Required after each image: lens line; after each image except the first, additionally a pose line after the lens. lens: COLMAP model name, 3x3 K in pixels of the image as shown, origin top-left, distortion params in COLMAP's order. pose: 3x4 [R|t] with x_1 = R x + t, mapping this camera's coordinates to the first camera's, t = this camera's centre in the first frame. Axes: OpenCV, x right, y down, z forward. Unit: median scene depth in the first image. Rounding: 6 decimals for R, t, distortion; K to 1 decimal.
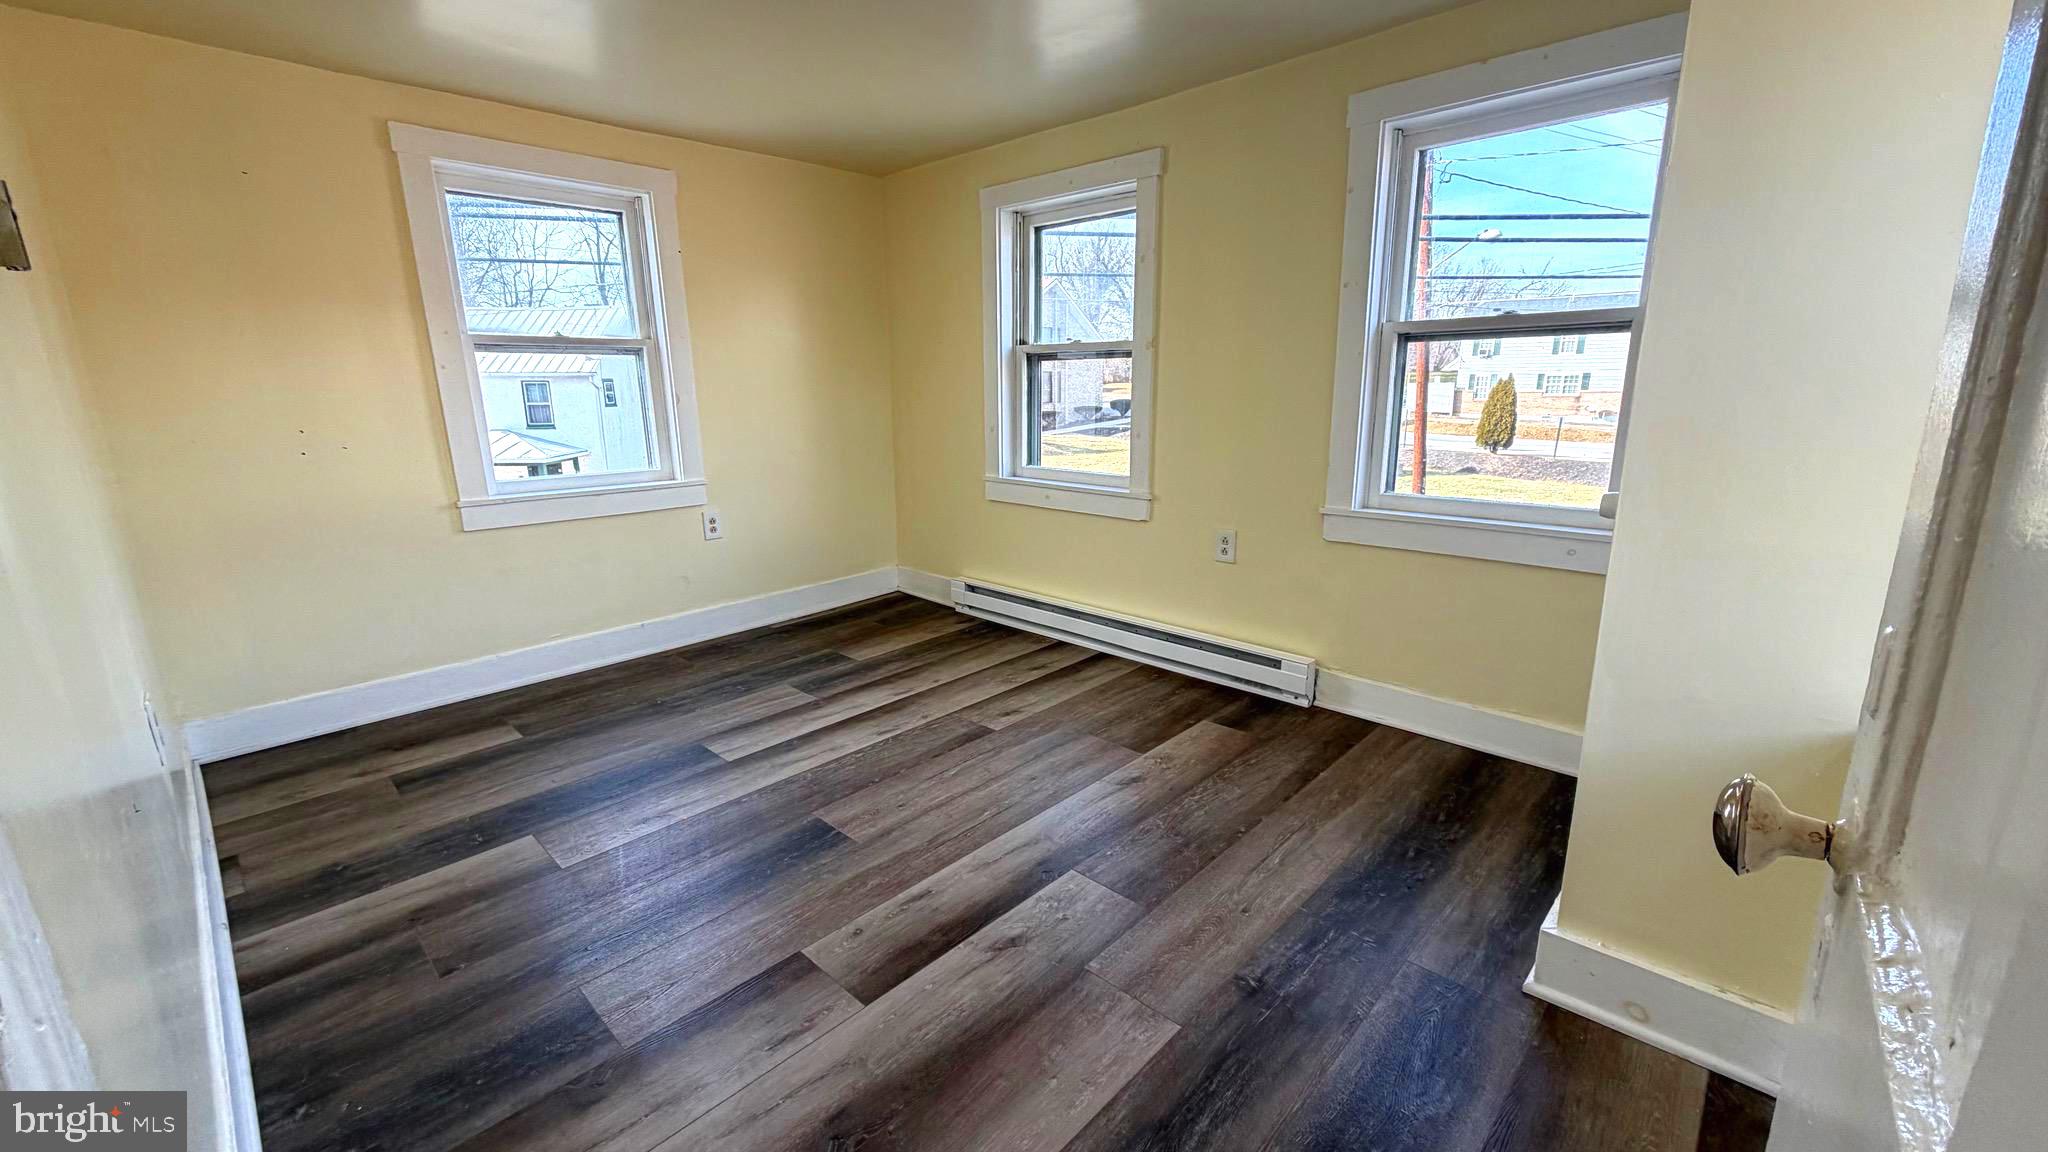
lens RADIAL K [[809.4, 0, 1010.3], [0, 809.4, 578.0], [0, 0, 1]] dist [0.000311, 0.000148]
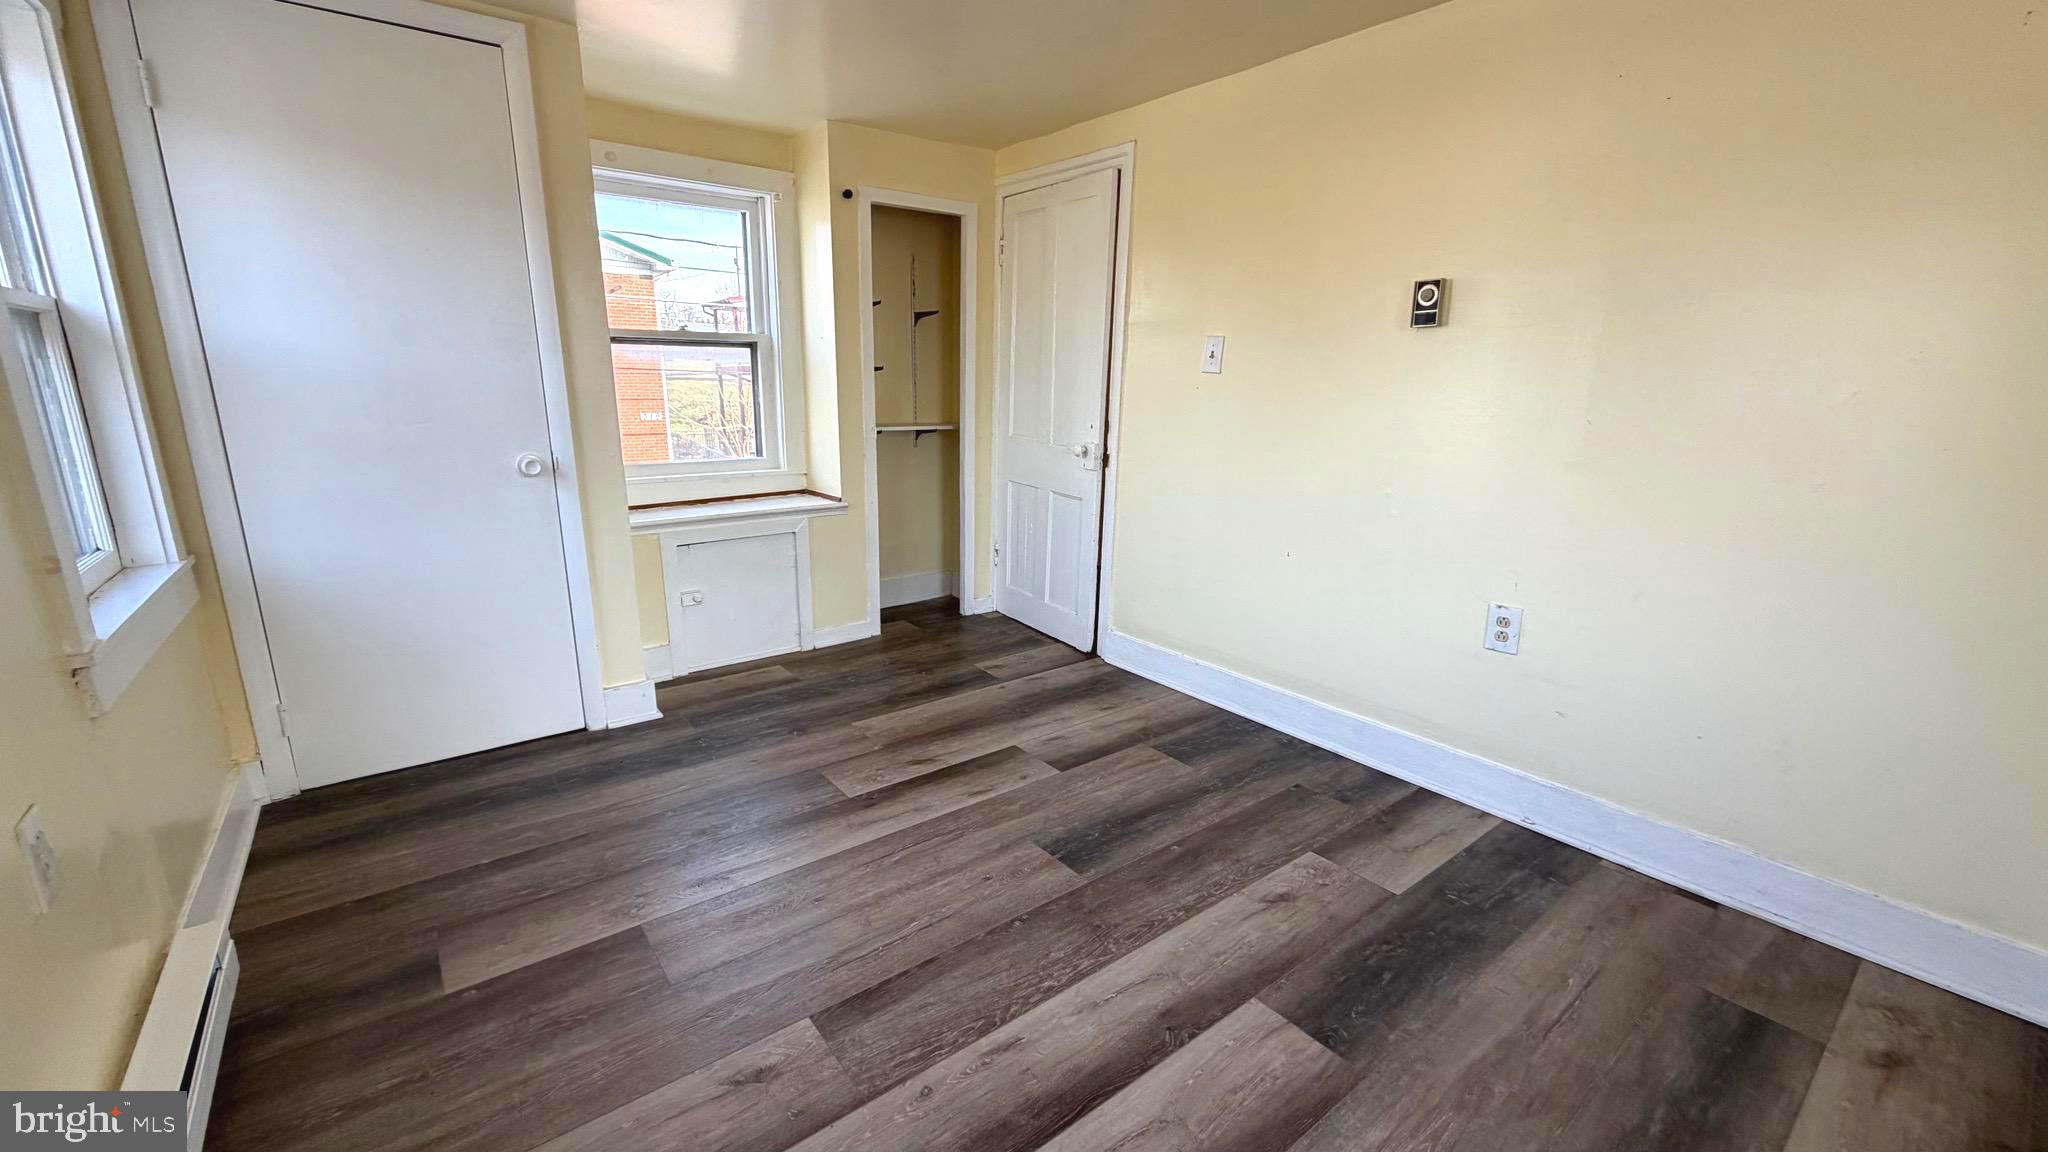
lens RADIAL K [[809.4, 0, 1010.3], [0, 809.4, 578.0], [0, 0, 1]] dist [0.000311, 0.000148]
pose [[-0.990876, -0.028568, 0.131713, -0.270997], [0.034624, 0.890520, 0.453625, -0.406799], [-0.130252, 0.454047, -0.881406, 1.655733]]
